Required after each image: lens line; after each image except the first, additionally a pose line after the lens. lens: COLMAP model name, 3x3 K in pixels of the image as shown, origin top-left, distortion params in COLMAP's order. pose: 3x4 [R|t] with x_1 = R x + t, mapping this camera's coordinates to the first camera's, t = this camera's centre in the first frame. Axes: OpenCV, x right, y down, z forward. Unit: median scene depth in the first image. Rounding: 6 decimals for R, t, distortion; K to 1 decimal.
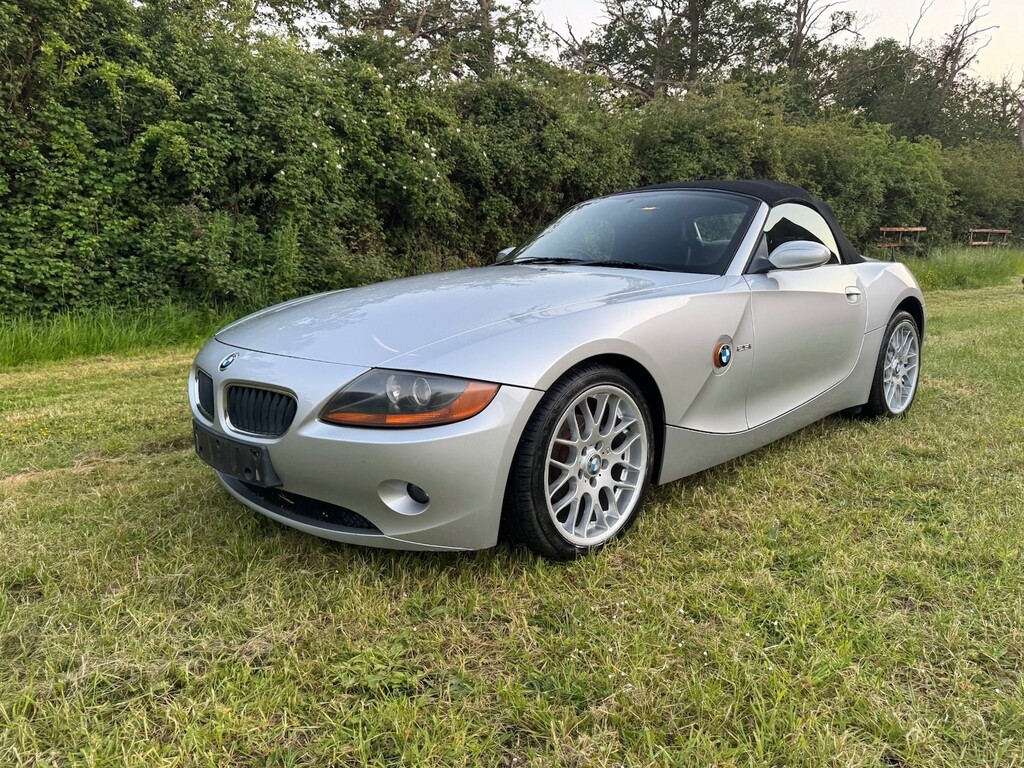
lens RADIAL K [[725.8, 0, 507.4], [0, 725.8, 379.6], [0, 0, 1]] dist [0.022215, -0.027884]
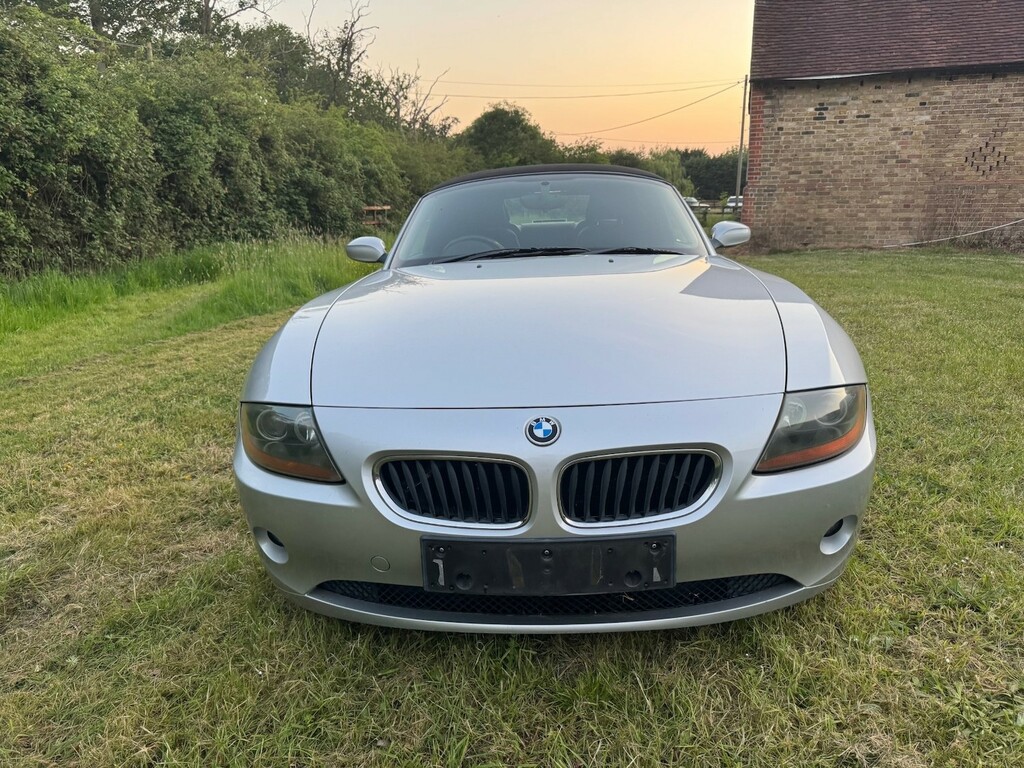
lens RADIAL K [[725.8, 0, 517.6], [0, 725.8, 384.8], [0, 0, 1]] dist [0.022215, -0.027884]
pose [[0.721092, -0.177949, 0.669598, -0.220759], [0.154294, 0.983429, 0.095191, -0.035066], [-0.675441, 0.034673, 0.736599, 0.139292]]
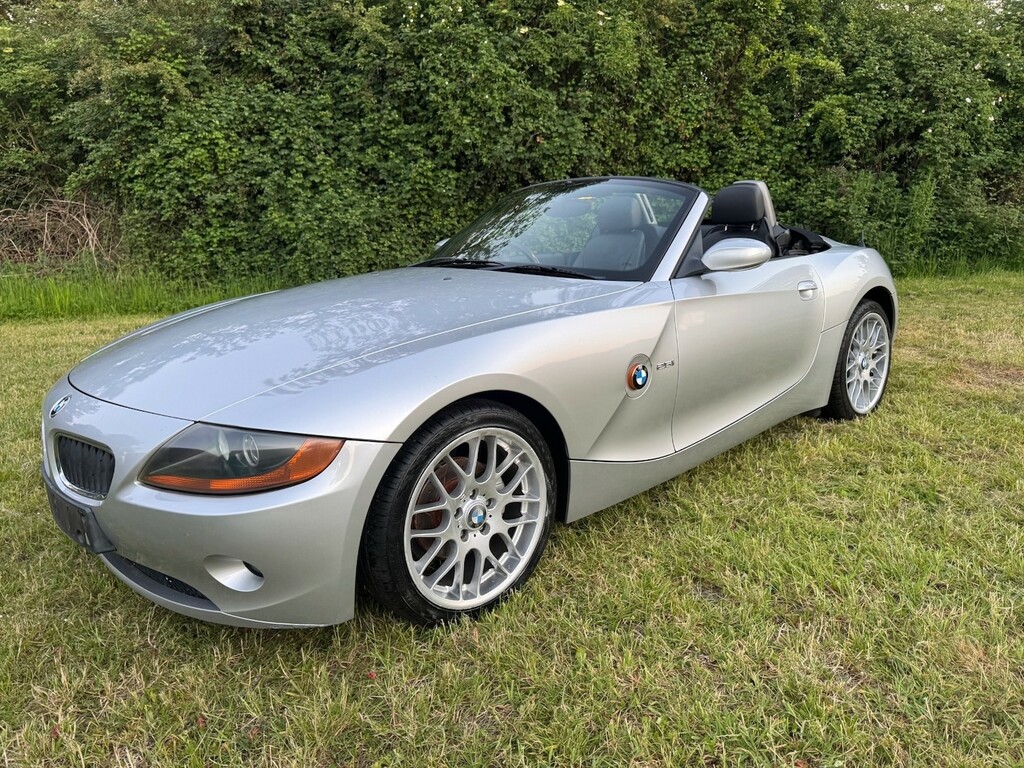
lens RADIAL K [[725.8, 0, 515.1], [0, 725.8, 383.1], [0, 0, 1]] dist [0.022215, -0.027884]
pose [[0.701575, 0.155546, -0.695412, 0.070379], [-0.101645, 0.987751, 0.118389, 0.021665], [0.705309, -0.012374, 0.708792, -0.207504]]
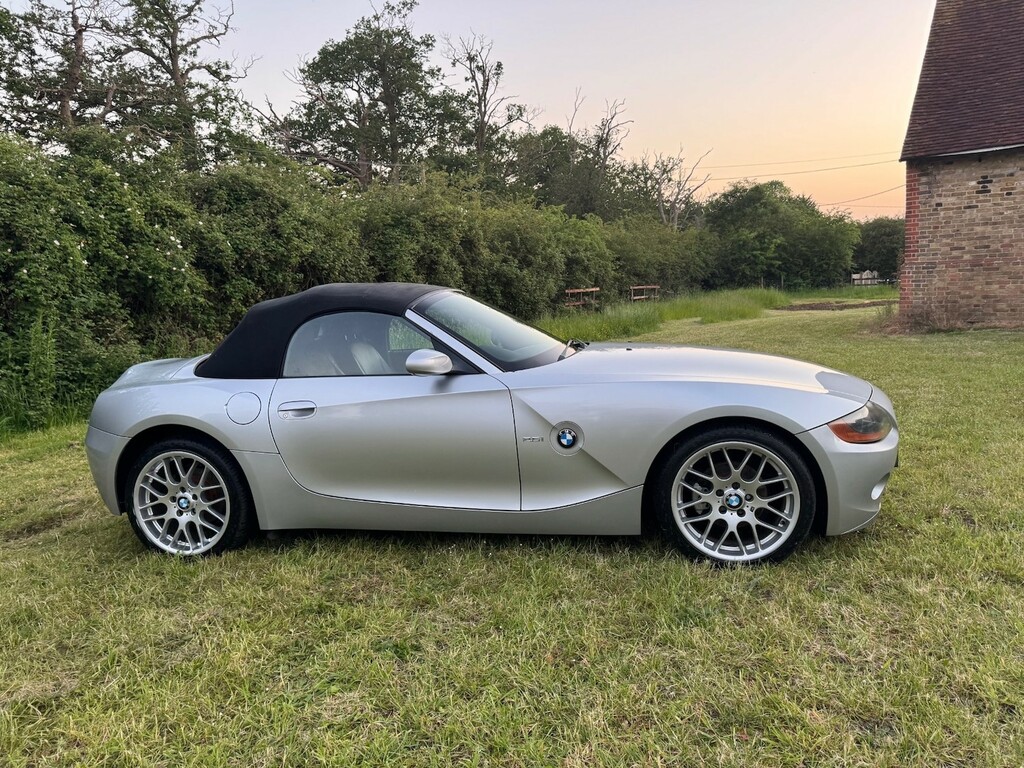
lens RADIAL K [[725.8, 0, 507.8], [0, 725.8, 380.0], [0, 0, 1]] dist [0.022215, -0.027884]
pose [[0.926719, -0.087991, 0.365309, -0.070322], [0.118665, 0.990975, -0.062339, 0.007059], [-0.356527, 0.101120, 0.928797, -0.154499]]
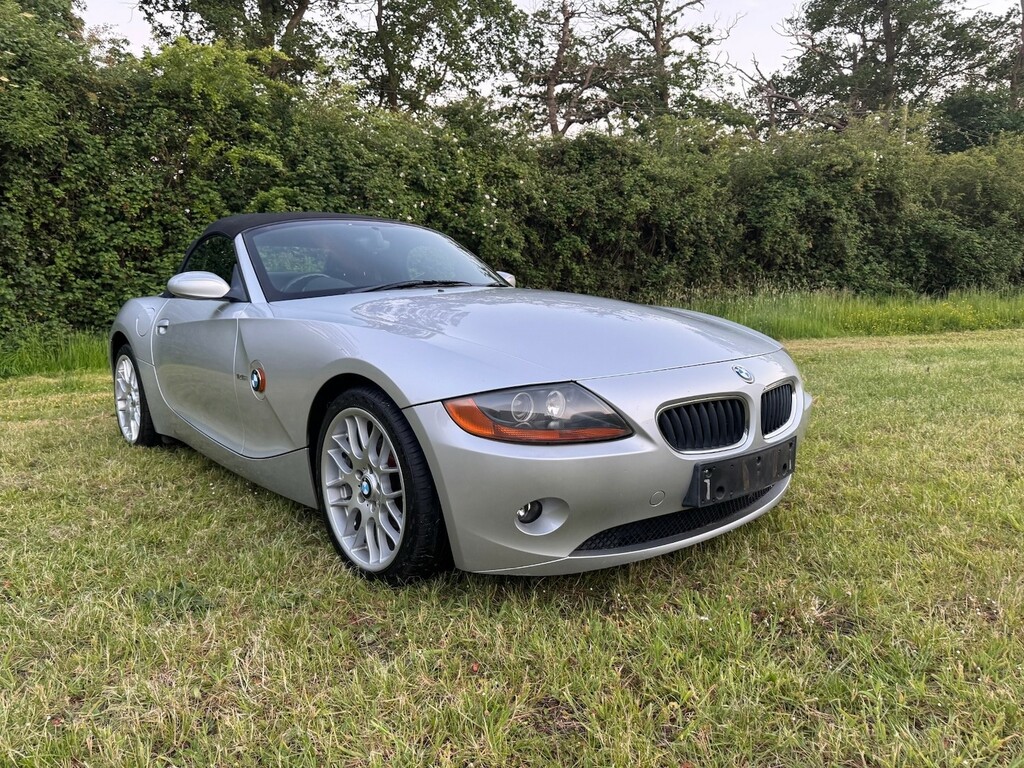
lens RADIAL K [[725.8, 0, 505.8], [0, 725.8, 382.5], [0, 0, 1]] dist [0.022215, -0.027884]
pose [[0.959680, 0.028250, -0.279672, 0.274001], [-0.041998, 0.998180, -0.043286, 0.027287], [0.277940, 0.053287, 0.959119, -0.099155]]
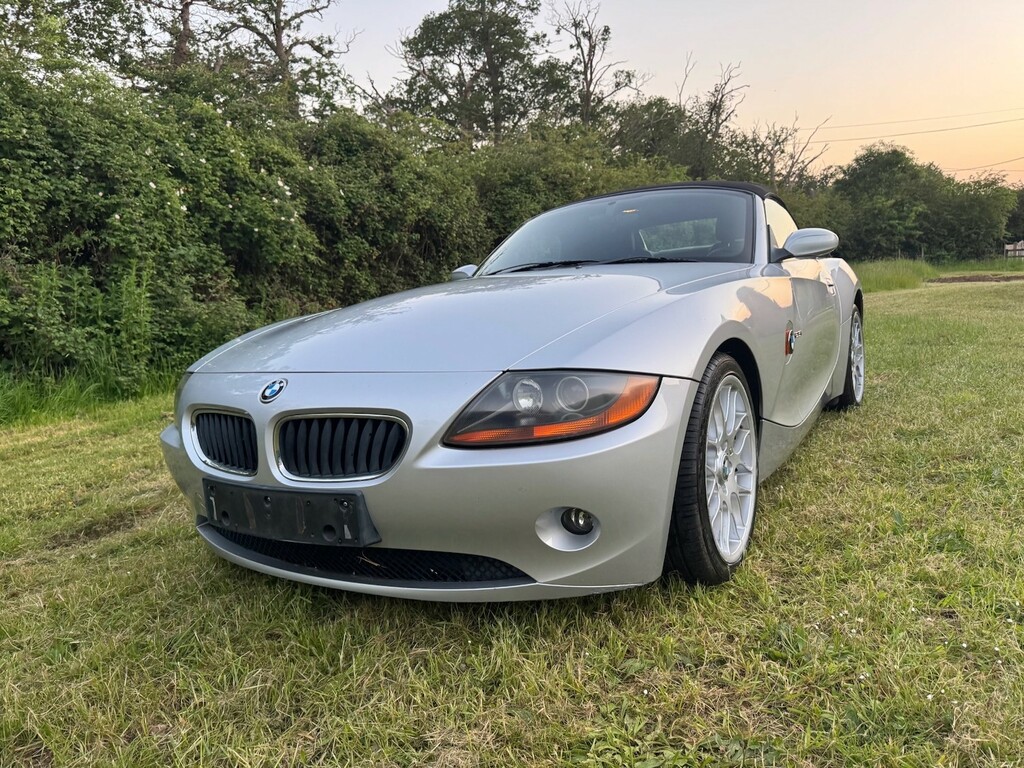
lens RADIAL K [[725.8, 0, 516.6], [0, 725.8, 392.2], [0, 0, 1]] dist [0.022215, -0.027884]
pose [[0.963117, -0.094620, 0.251896, -0.087317], [0.107882, 0.993385, -0.039340, 0.009010], [-0.246508, 0.065064, 0.966954, 0.056081]]
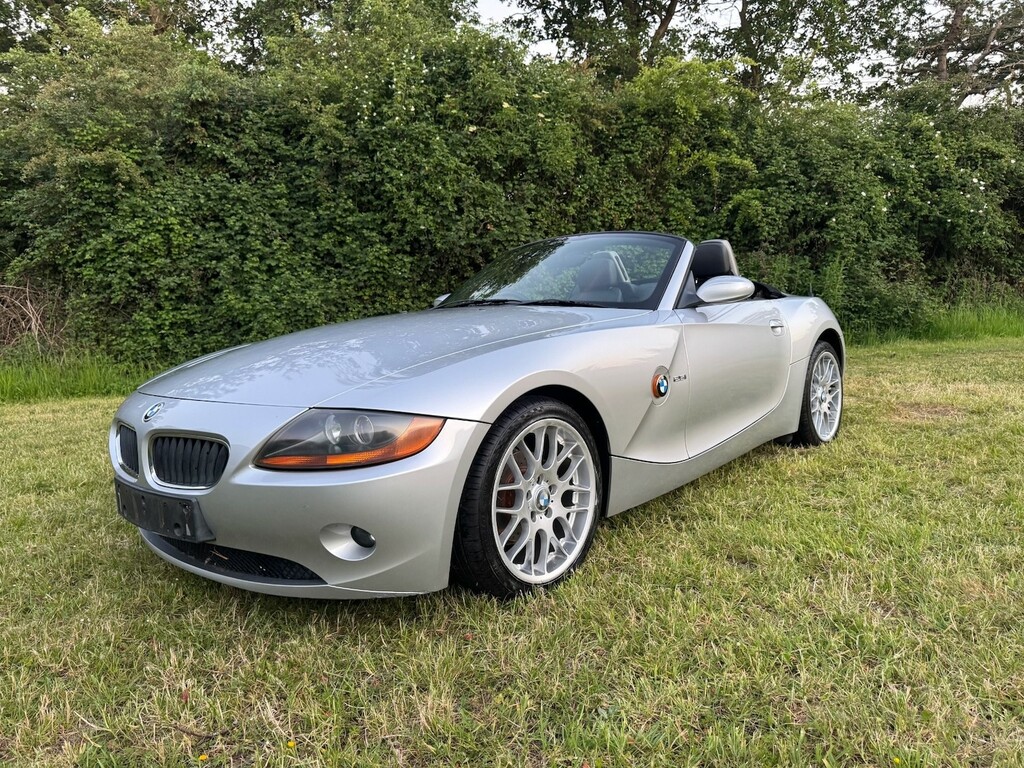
lens RADIAL K [[725.8, 0, 519.9], [0, 725.8, 389.8], [0, 0, 1]] dist [0.022215, -0.027884]
pose [[0.778229, 0.052633, -0.625771, 0.060817], [-0.078287, 0.996839, -0.013518, 0.057761], [0.623082, 0.059510, 0.779890, -0.262344]]
